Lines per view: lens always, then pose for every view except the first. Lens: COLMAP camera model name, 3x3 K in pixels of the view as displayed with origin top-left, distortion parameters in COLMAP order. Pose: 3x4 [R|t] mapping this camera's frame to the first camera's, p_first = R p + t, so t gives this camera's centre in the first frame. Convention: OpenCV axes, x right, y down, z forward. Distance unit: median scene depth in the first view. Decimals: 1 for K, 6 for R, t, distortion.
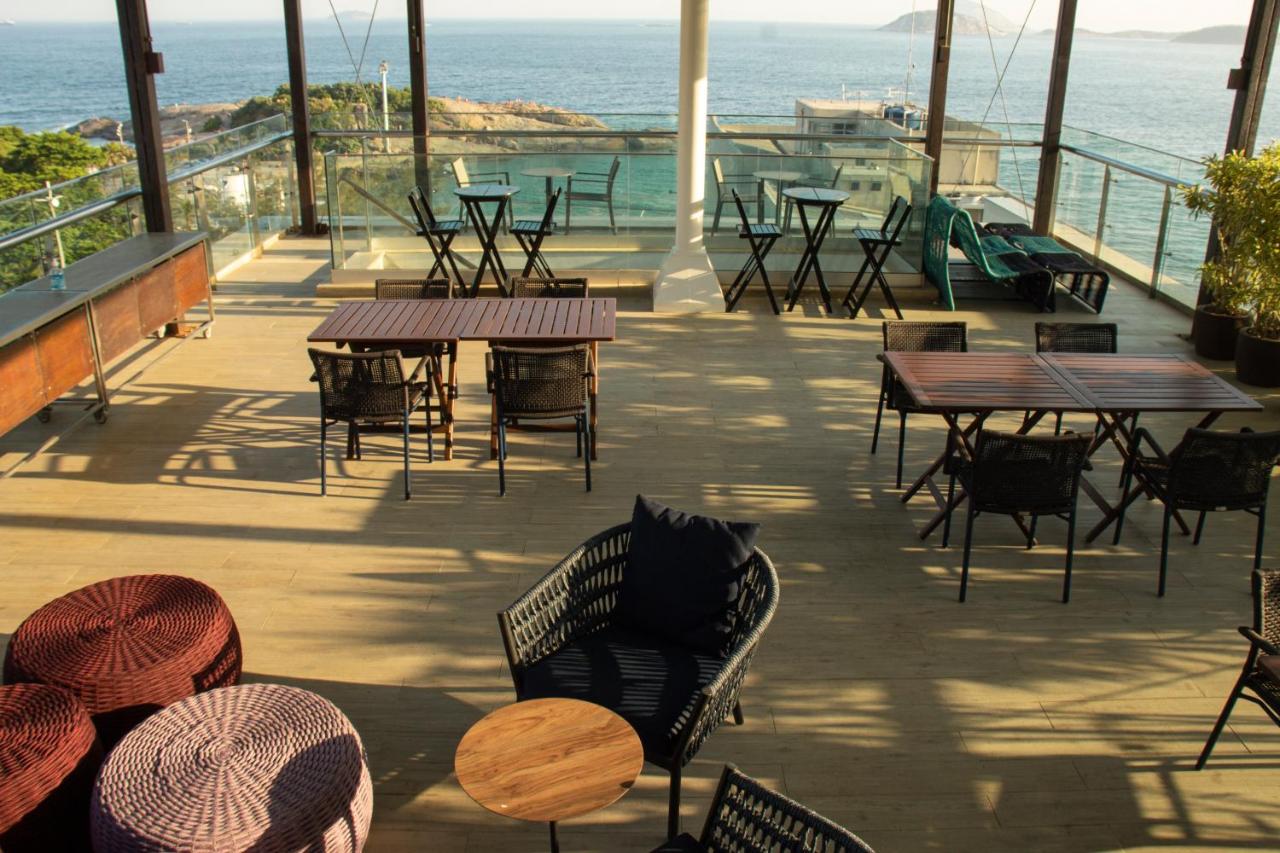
lens RADIAL K [[1118.0, 0, 641.8], [0, 1118.0, 407.7], [0, 0, 1]] dist [-0.189572, 0.200222]
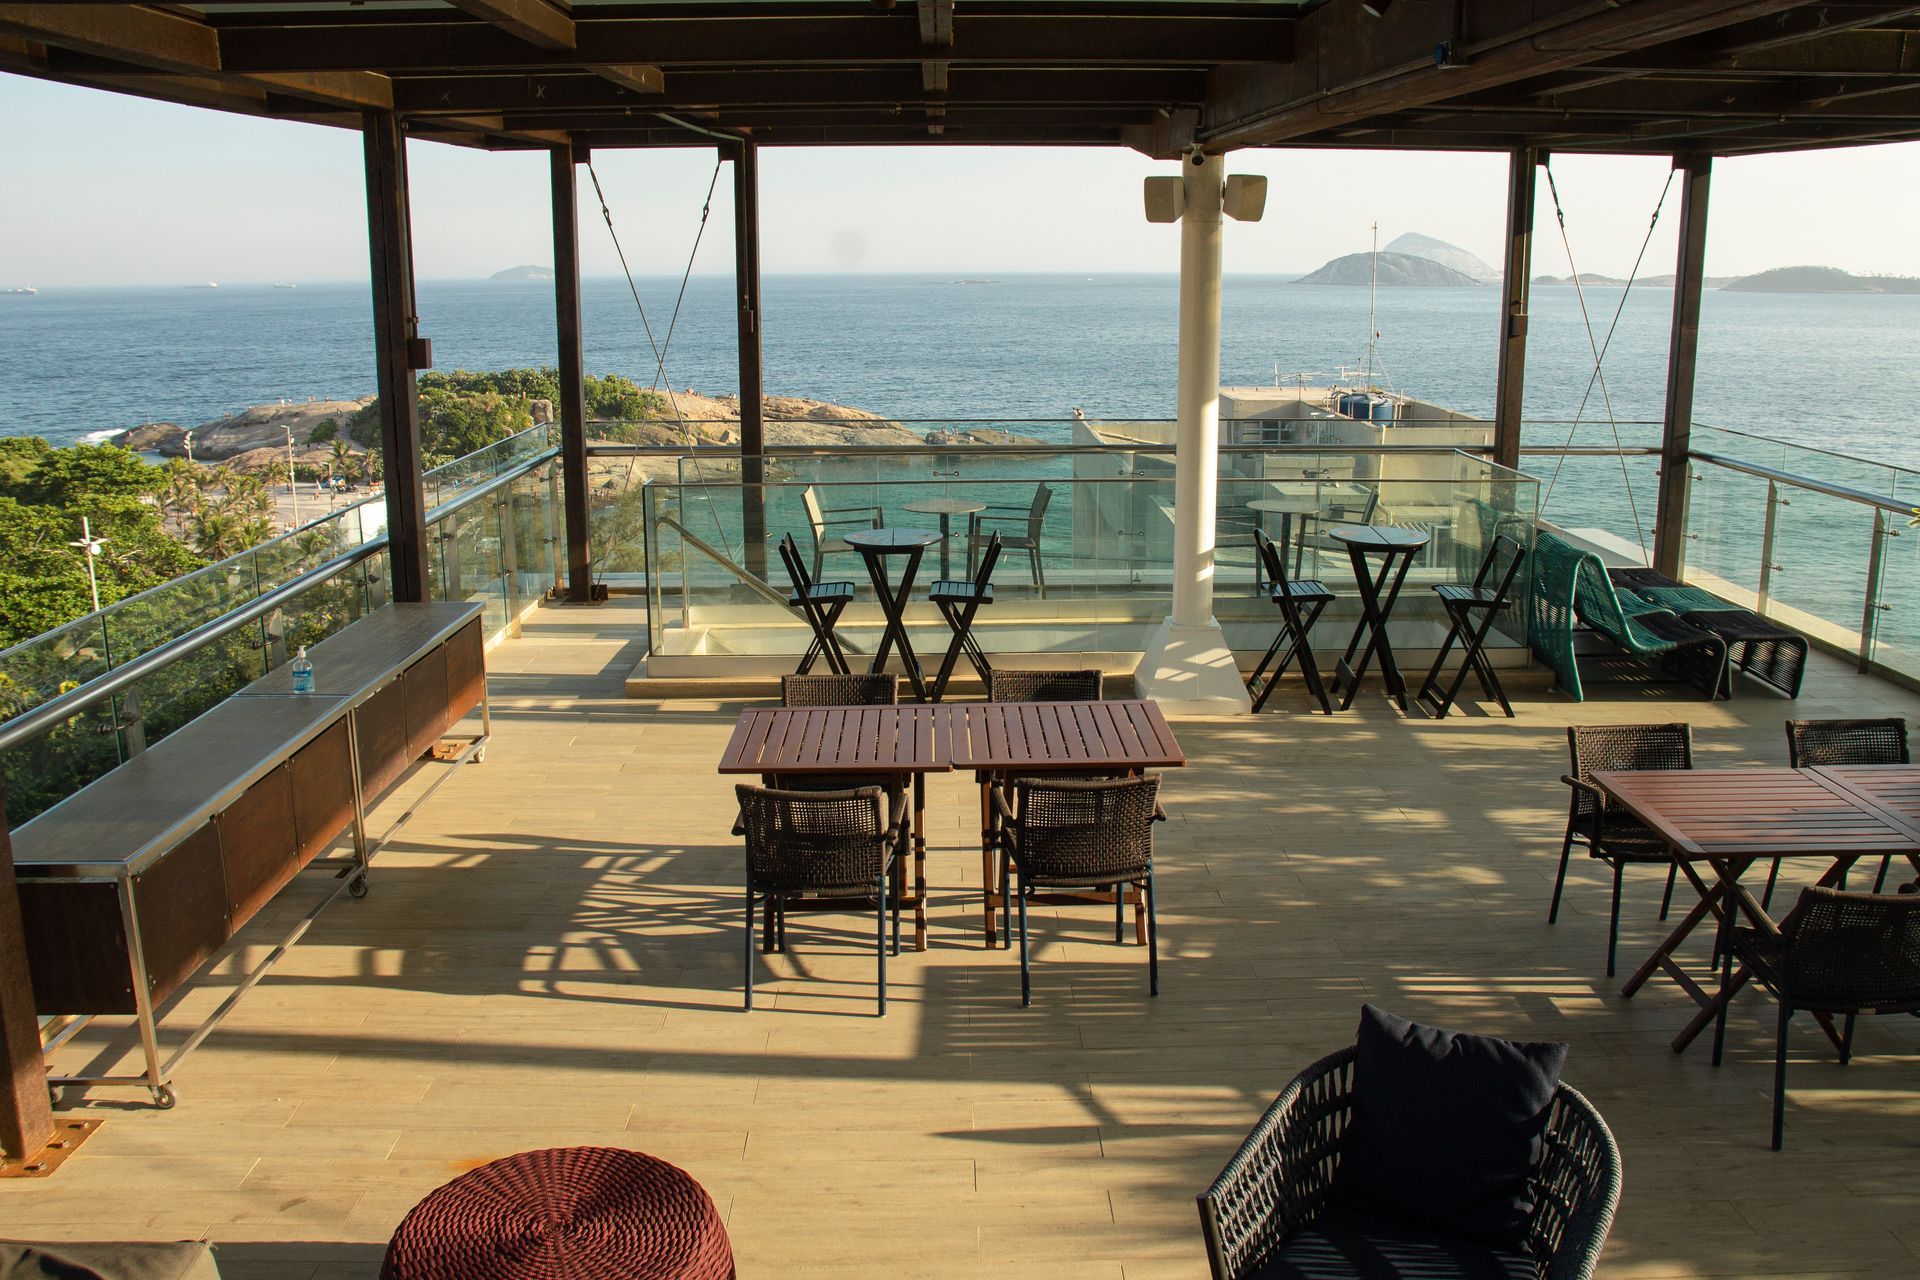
lens RADIAL K [[1677.0, 0, 962.8], [0, 1677.0, 611.9], [0, 0, 1]] dist [-0.189572, 0.200222]
pose [[0.999832, -0.016249, 0.008467, -0.105953], [0.017271, 0.990096, -0.139323, -0.009218], [-0.006119, 0.139446, 0.990211, 0.000559]]
